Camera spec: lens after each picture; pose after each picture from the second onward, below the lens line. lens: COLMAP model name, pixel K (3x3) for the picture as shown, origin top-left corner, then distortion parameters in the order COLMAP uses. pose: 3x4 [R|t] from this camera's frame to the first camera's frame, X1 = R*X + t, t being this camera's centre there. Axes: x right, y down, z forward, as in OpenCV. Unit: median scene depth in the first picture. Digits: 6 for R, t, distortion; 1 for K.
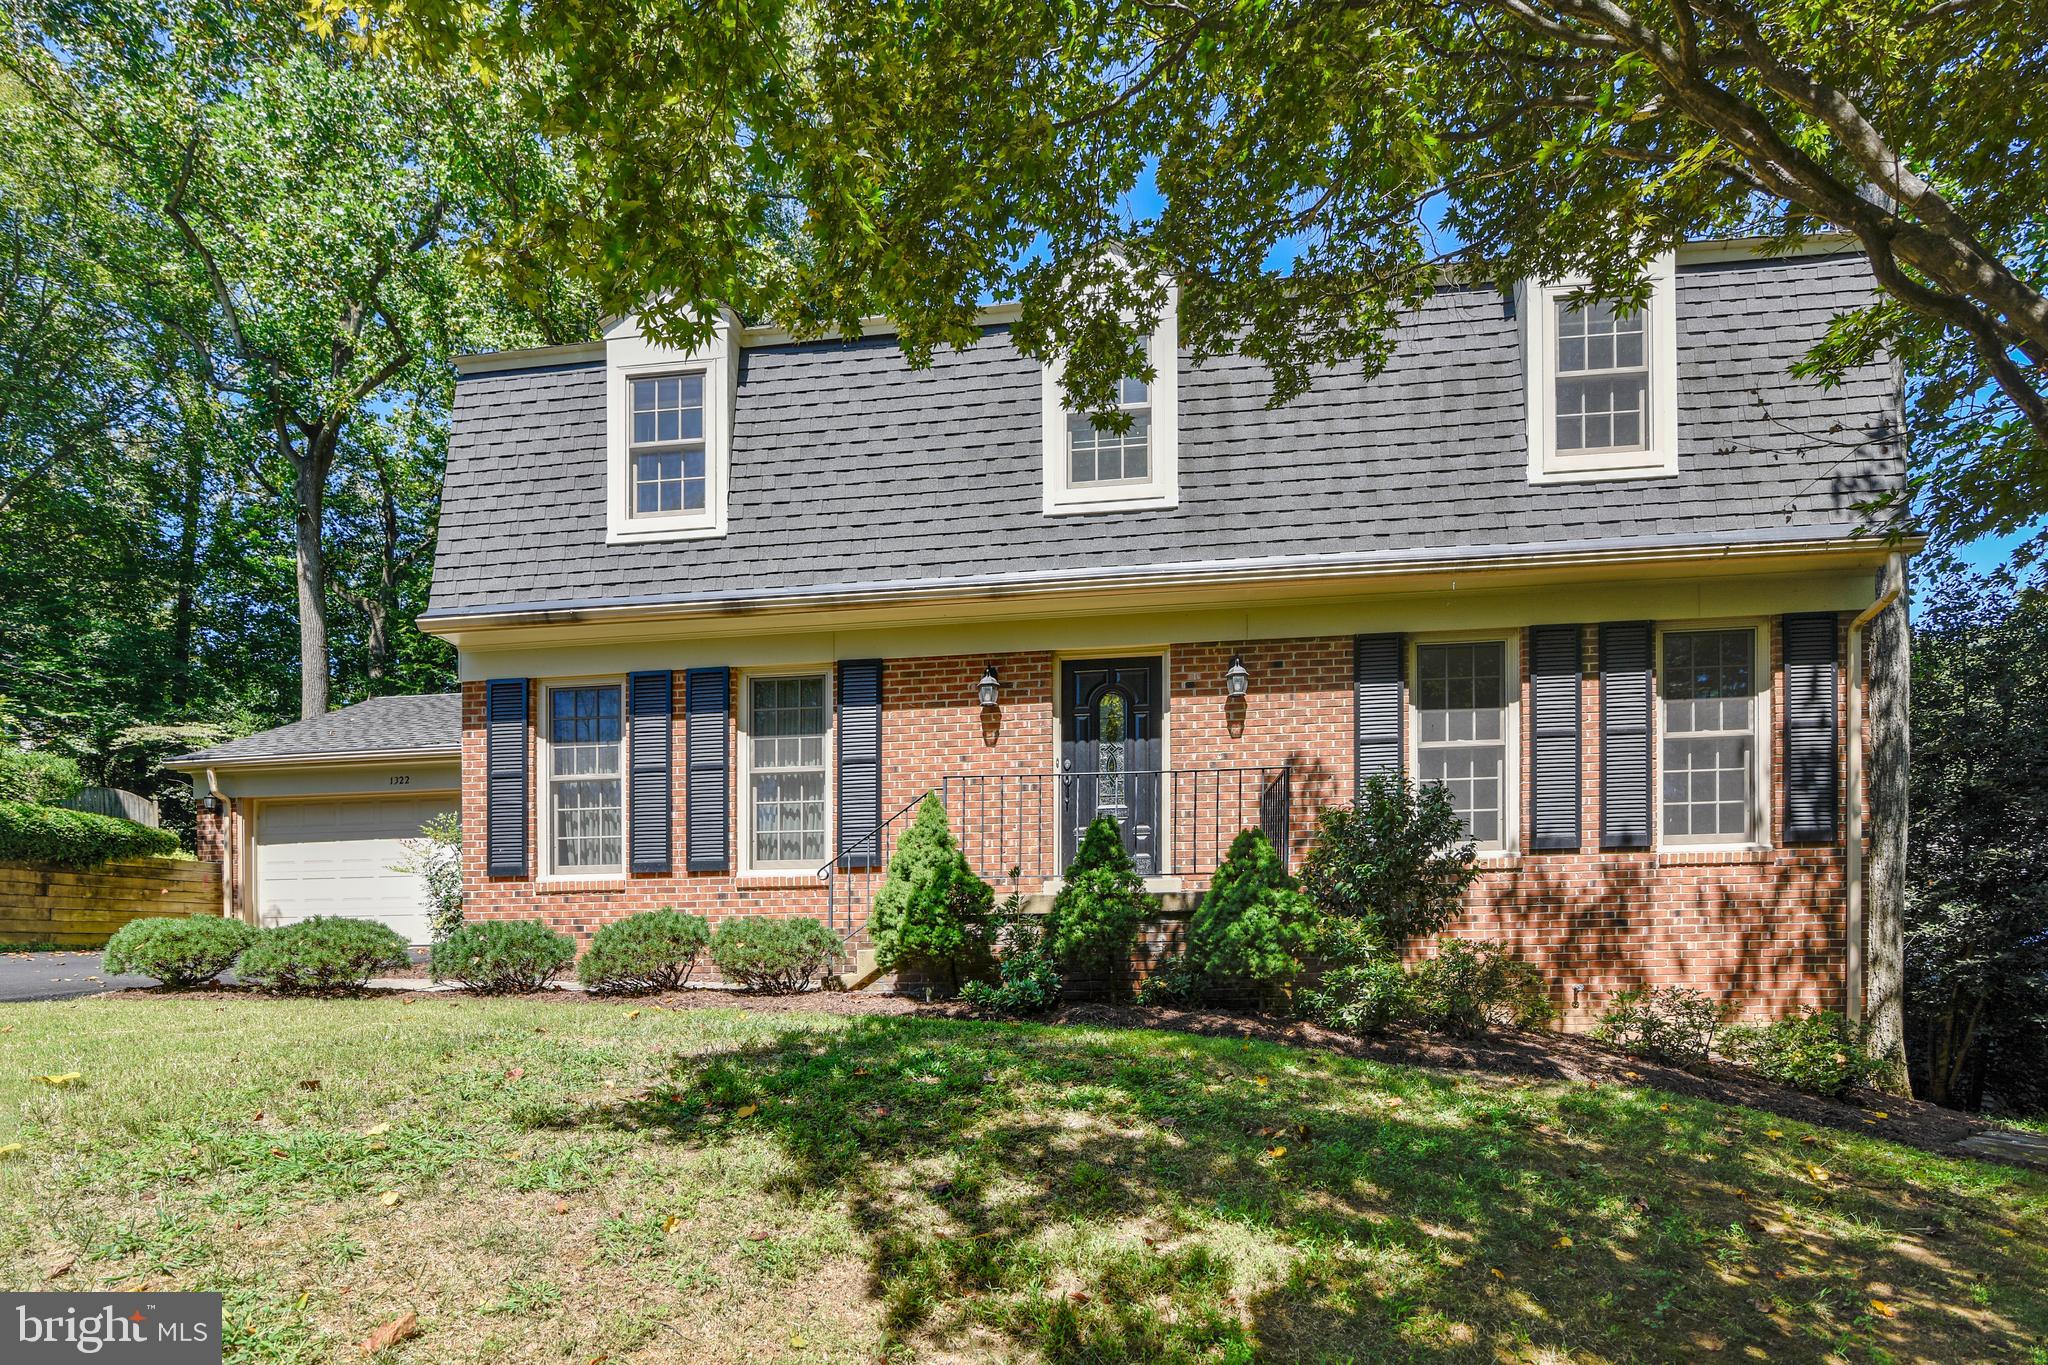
lens RADIAL K [[975.4, 0, 1023.3], [0, 975.4, 782.4], [0, 0, 1]] dist [-0.011630, 0.000233]
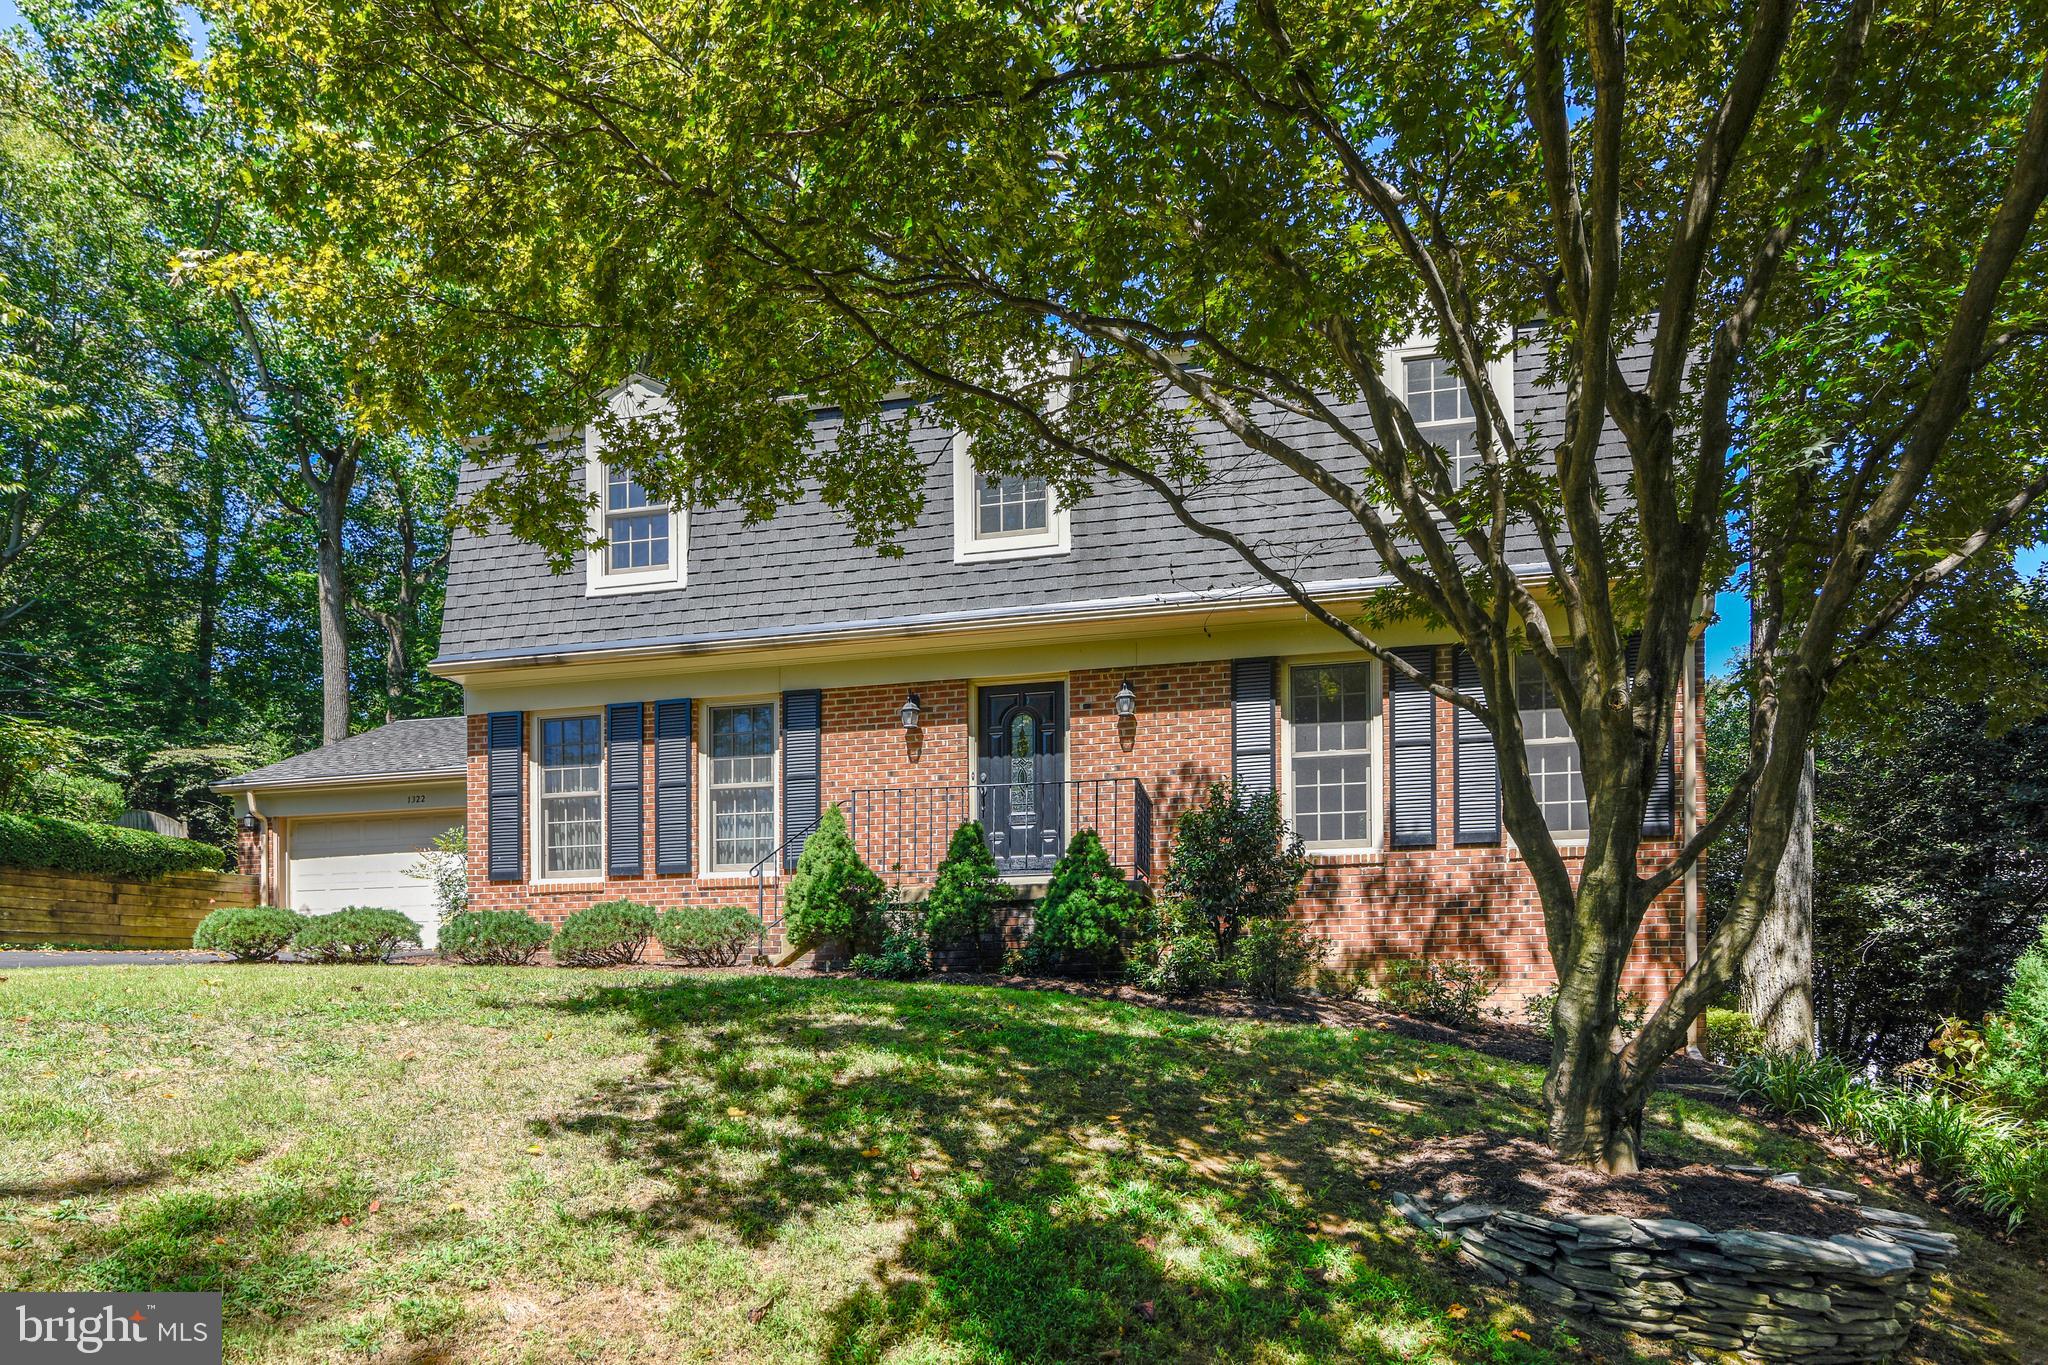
lens RADIAL K [[1050.3, 0, 1025.8], [0, 1050.3, 765.5], [0, 0, 1]] dist [-0.000860, -0.001185]
pose [[0.998748, -0.016242, -0.047305, 0.157267], [0.015127, 0.999602, -0.023814, -0.002139], [0.047673, 0.023069, 0.998597, -0.236412]]
